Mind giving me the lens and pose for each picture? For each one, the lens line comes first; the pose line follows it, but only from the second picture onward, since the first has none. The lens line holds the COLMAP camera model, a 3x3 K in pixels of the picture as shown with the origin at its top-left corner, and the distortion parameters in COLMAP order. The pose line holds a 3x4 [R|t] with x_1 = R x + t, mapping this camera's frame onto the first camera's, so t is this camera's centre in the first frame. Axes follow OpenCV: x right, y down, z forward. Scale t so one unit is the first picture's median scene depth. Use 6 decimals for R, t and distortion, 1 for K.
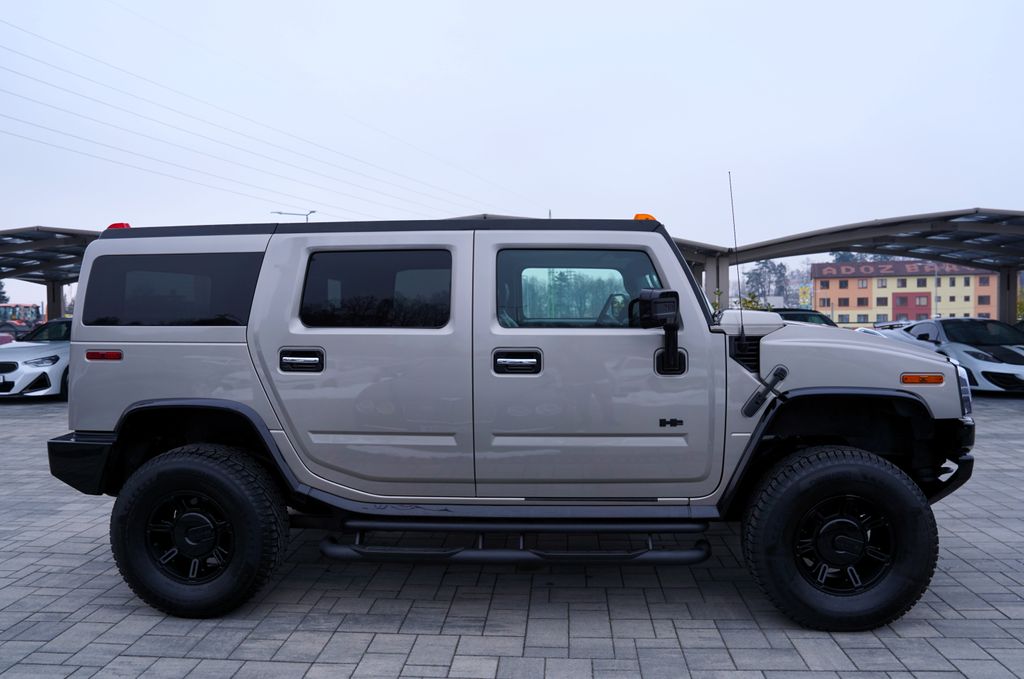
lens RADIAL K [[719.0, 0, 512.0], [0, 719.0, 339.5], [0, 0, 1]] dist [-0.113400, 0.090217]
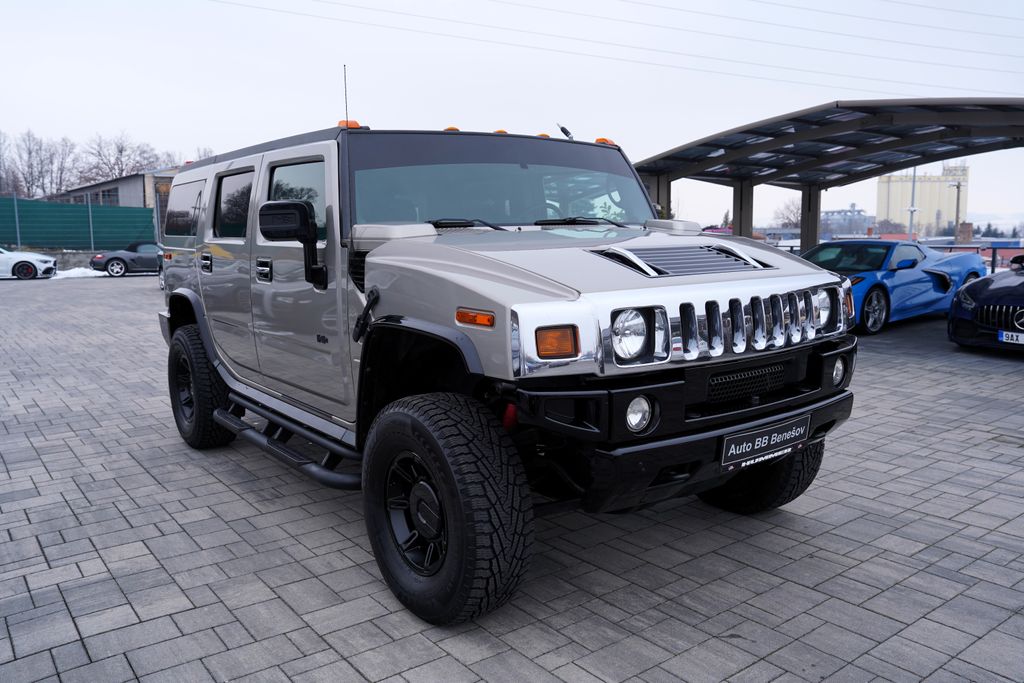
lens RADIAL K [[789.6, 0, 512.0], [0, 789.6, 341.5], [0, 0, 1]] dist [-0.091797, 0.100074]
pose [[0.669559, 0.108496, -0.734792, 1.127284], [-0.028679, 0.992313, 0.120387, -0.016022], [0.742205, -0.059534, 0.667524, 0.456405]]
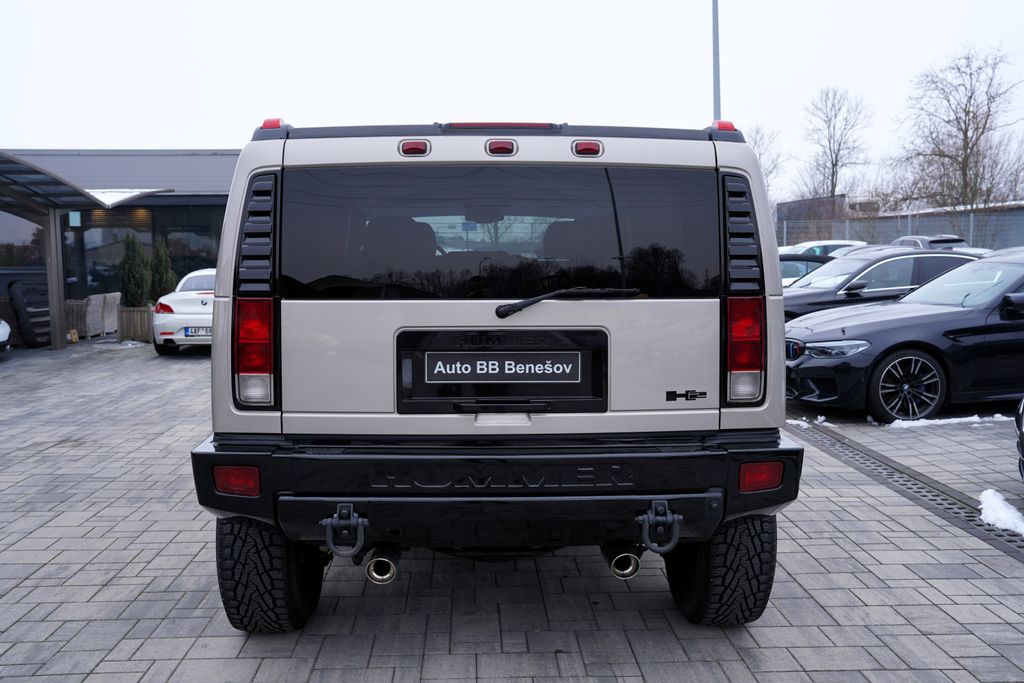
lens RADIAL K [[914.8, 0, 499.1], [0, 914.8, 340.5], [0, 0, 1]] dist [-0.057958, 0.136751]
pose [[-0.105854, -0.083892, 0.990837, -1.532521], [0.050622, 0.994688, 0.089626, -0.047249], [-0.993092, 0.059646, -0.101045, 1.411035]]
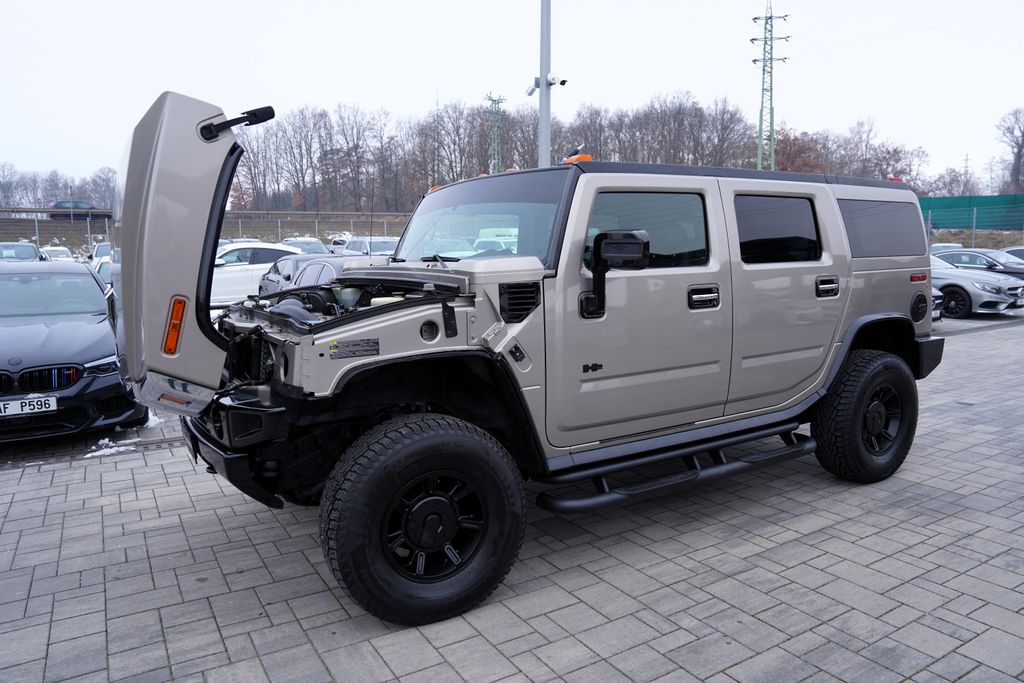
lens RADIAL K [[719.0, 0, 512.0], [0, 719.0, 341.5], [0, 0, 1]] dist [-0.113400, 0.090217]
pose [[-0.809124, 0.094850, -0.579933, 0.894199], [-0.001115, 0.986638, 0.162923, -0.101930], [0.587637, 0.132472, -0.798207, 2.239842]]
